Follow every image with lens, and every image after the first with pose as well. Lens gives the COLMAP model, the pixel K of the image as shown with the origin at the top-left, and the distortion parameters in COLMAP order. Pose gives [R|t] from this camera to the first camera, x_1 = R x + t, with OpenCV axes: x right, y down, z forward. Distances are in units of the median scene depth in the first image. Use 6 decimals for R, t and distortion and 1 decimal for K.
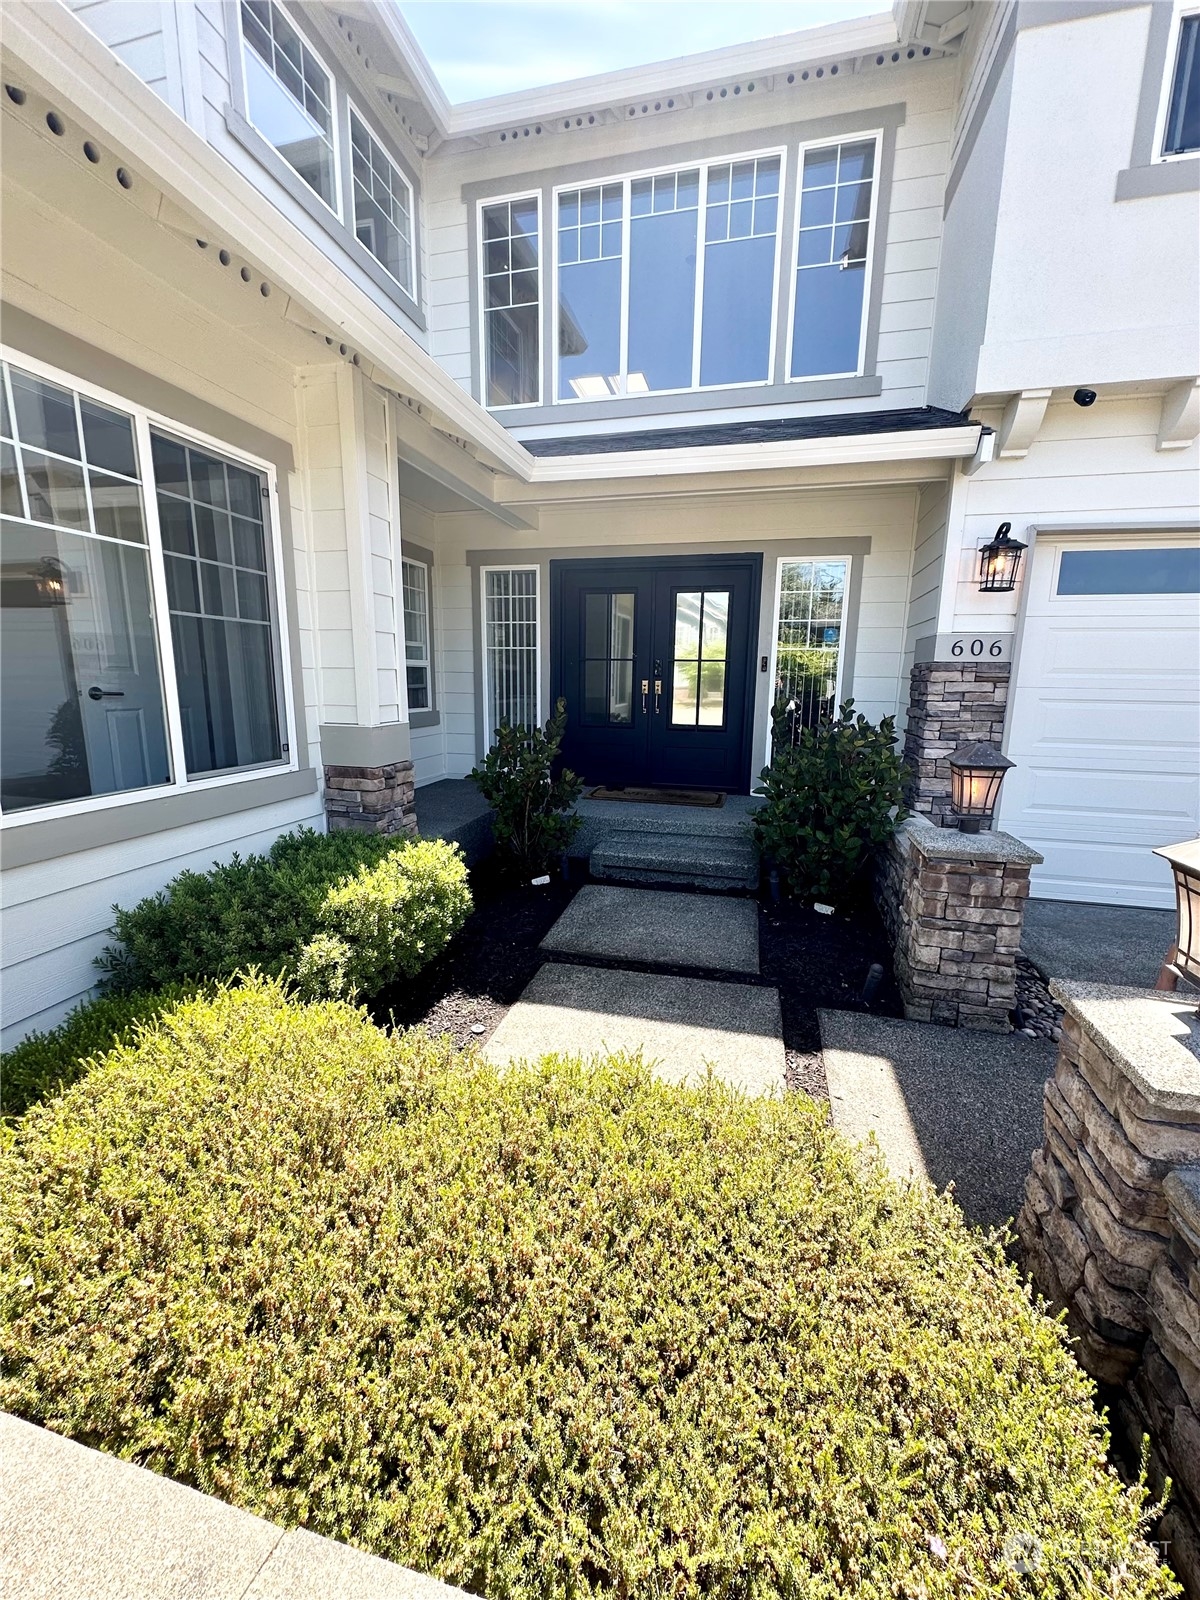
lens RADIAL K [[637.2, 0, 602.0], [0, 637.2, 801.0], [0, 0, 1]] dist [-0.003199, 0.000789]
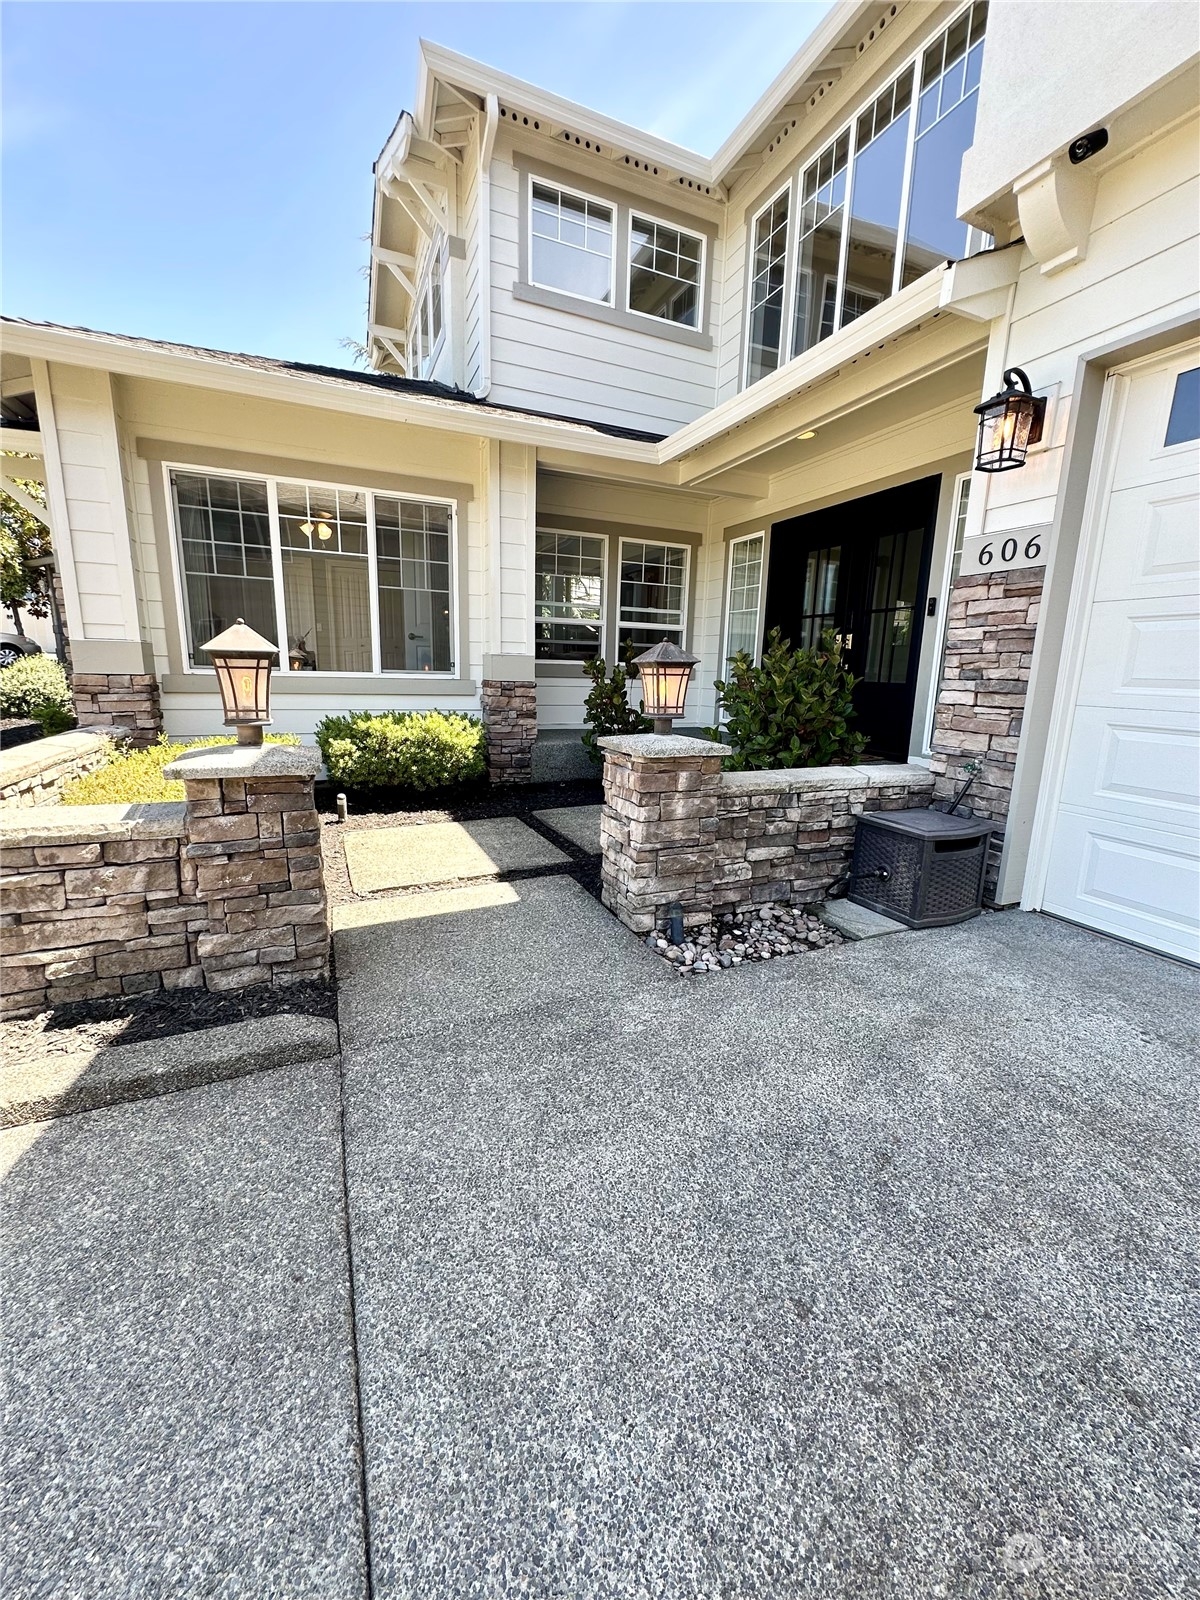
lens RADIAL K [[637.2, 0, 606.0], [0, 637.2, 797.6], [0, 0, 1]] dist [-0.003199, 0.000789]
pose [[0.613906, 0.160674, -0.772854, 0.917058], [-0.169427, 0.983068, 0.069794, 0.063203], [0.770982, 0.088095, 0.630734, 0.216600]]
